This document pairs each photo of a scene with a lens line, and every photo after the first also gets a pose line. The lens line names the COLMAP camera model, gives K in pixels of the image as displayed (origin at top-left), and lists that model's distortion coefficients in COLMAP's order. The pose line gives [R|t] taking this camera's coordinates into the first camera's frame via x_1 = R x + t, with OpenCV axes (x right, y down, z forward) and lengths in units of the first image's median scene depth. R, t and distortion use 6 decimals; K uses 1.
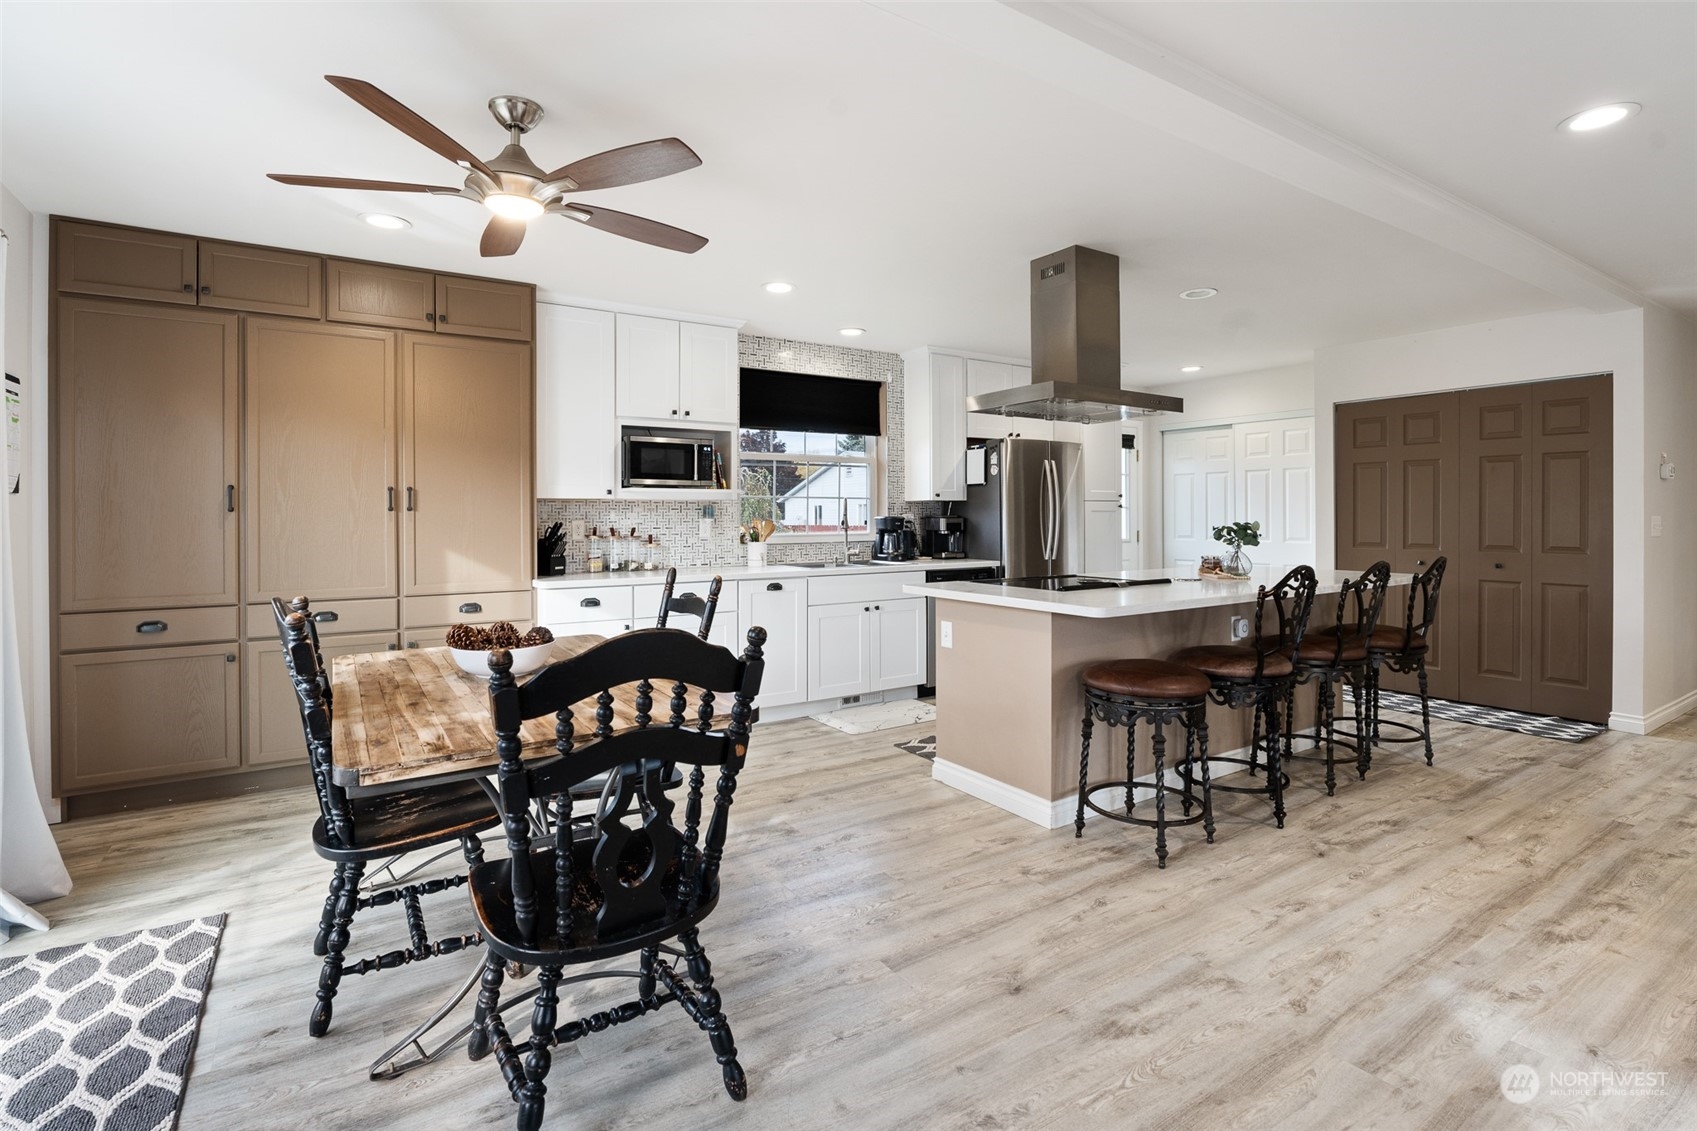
lens RADIAL K [[803.8, 0, 848.4], [0, 803.8, 520.7], [0, 0, 1]] dist [-0.010547, 0.000648]
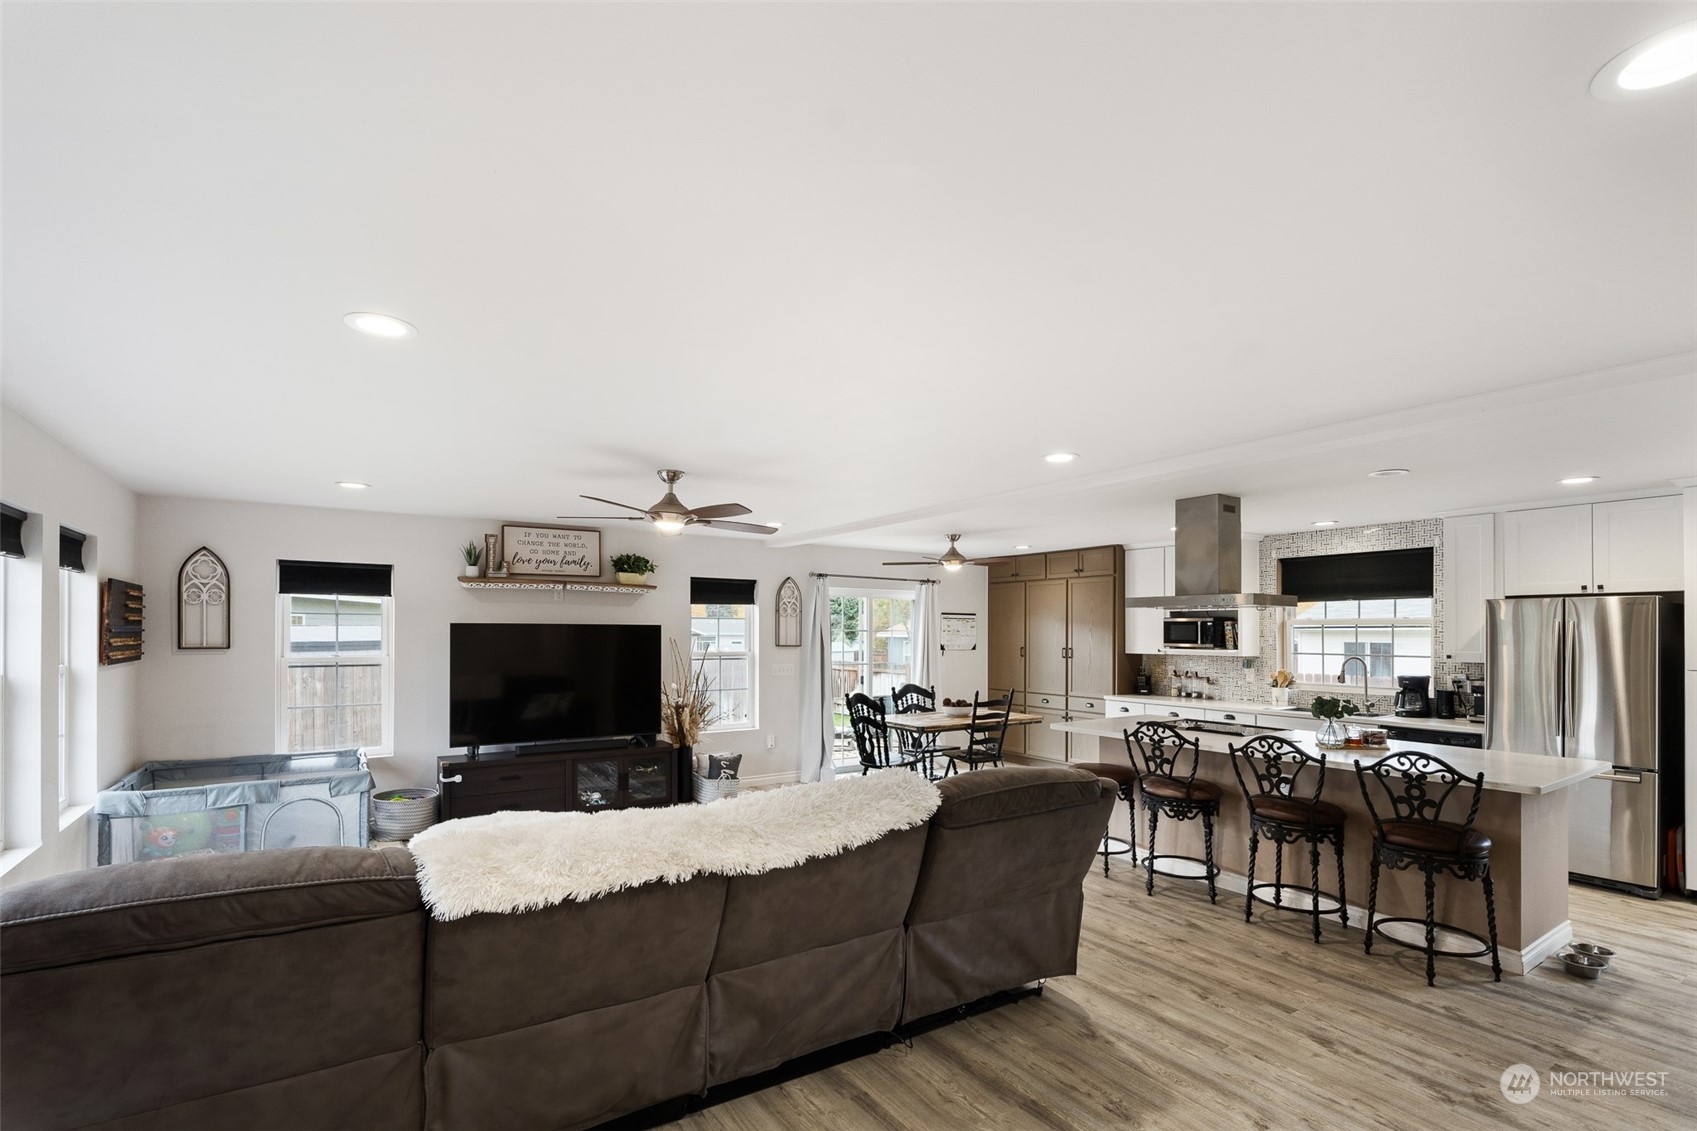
lens RADIAL K [[768.4, 0, 844.5], [0, 768.4, 628.5], [0, 0, 1]] dist [0.002037, 0.000151]
pose [[0.015675, -0.001121, -0.999877, 1.638827], [-0.009783, 0.999951, -0.001274, -0.089253], [0.999829, 0.009802, 0.015664, 0.334597]]
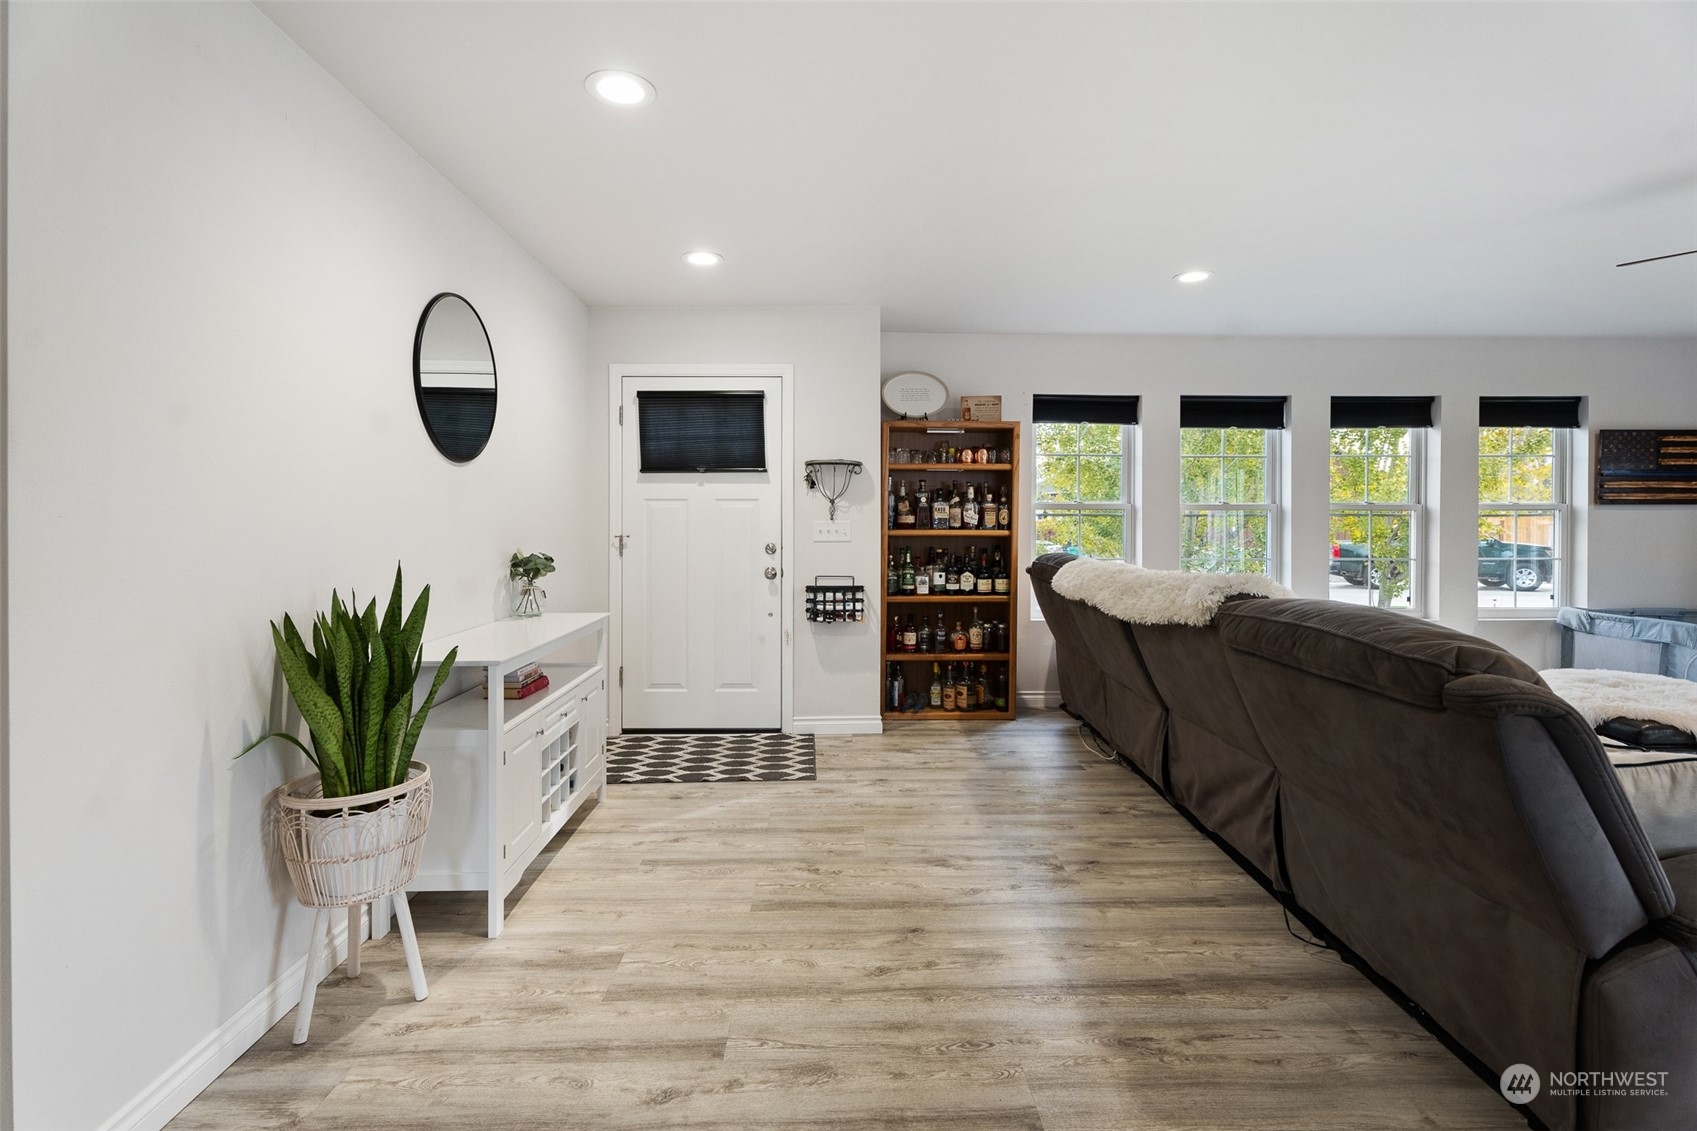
lens RADIAL K [[810.4, 0, 862.4], [0, 810.4, 502.6], [0, 0, 1]] dist [0.004408, 0.000422]
pose [[-0.856293, 0.016983, 0.516211, 0.849733], [0.006753, 0.999742, -0.021690, -0.005877], [-0.516446, -0.015087, -0.856187, 1.126841]]
